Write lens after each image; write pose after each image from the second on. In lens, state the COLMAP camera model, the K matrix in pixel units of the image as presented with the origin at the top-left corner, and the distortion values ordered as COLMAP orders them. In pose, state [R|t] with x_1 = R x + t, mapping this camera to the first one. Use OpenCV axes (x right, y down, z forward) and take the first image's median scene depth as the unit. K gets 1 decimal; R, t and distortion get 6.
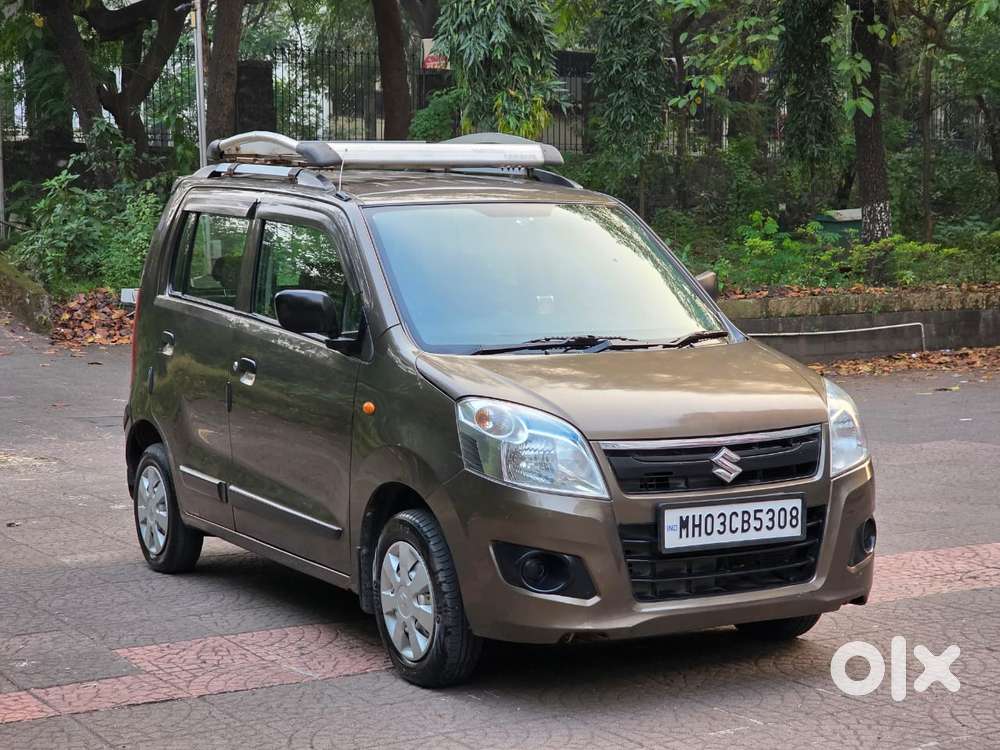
lens RADIAL K [[1907.4, 0, 486.8], [0, 1907.4, 371.8], [0, 0, 1]] dist [-0.004069, 0.353368]
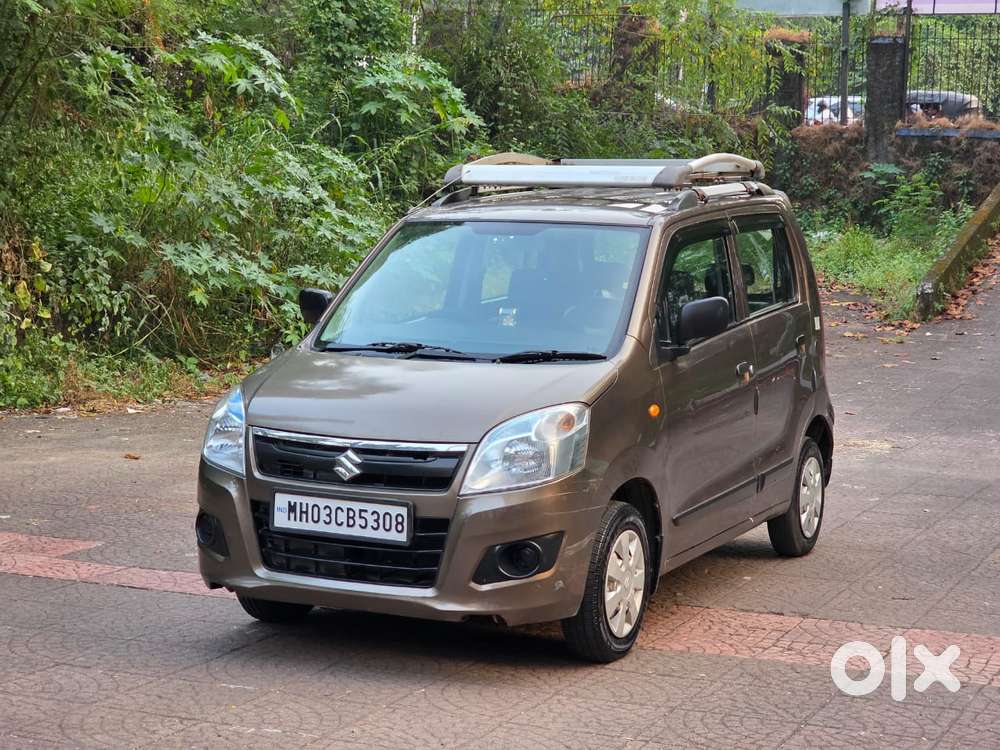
lens RADIAL K [[1907.4, 0, 500.0], [0, 1907.4, 375.0], [0, 0, 1]] dist [-0.008843, 0.405568]
pose [[0.583196, 0.093206, -0.806967, 1.067662], [-0.085845, 0.994905, 0.052874, -0.069570], [0.807783, 0.038438, 0.588225, 0.414913]]
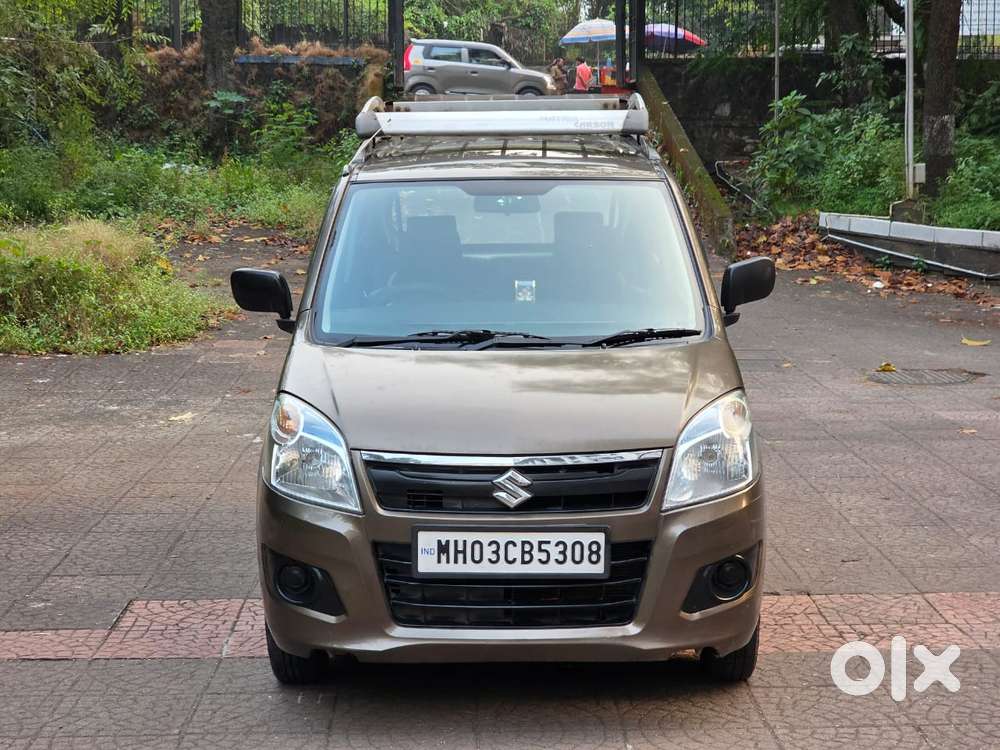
lens RADIAL K [[1907.4, 0, 500.0], [0, 1907.4, 375.0], [0, 0, 1]] dist [-0.008843, 0.405568]
pose [[0.872665, 0.065898, -0.483853, 0.554234], [-0.039747, 0.997150, 0.064118, -0.062387], [0.486700, -0.036722, 0.872797, 0.208446]]
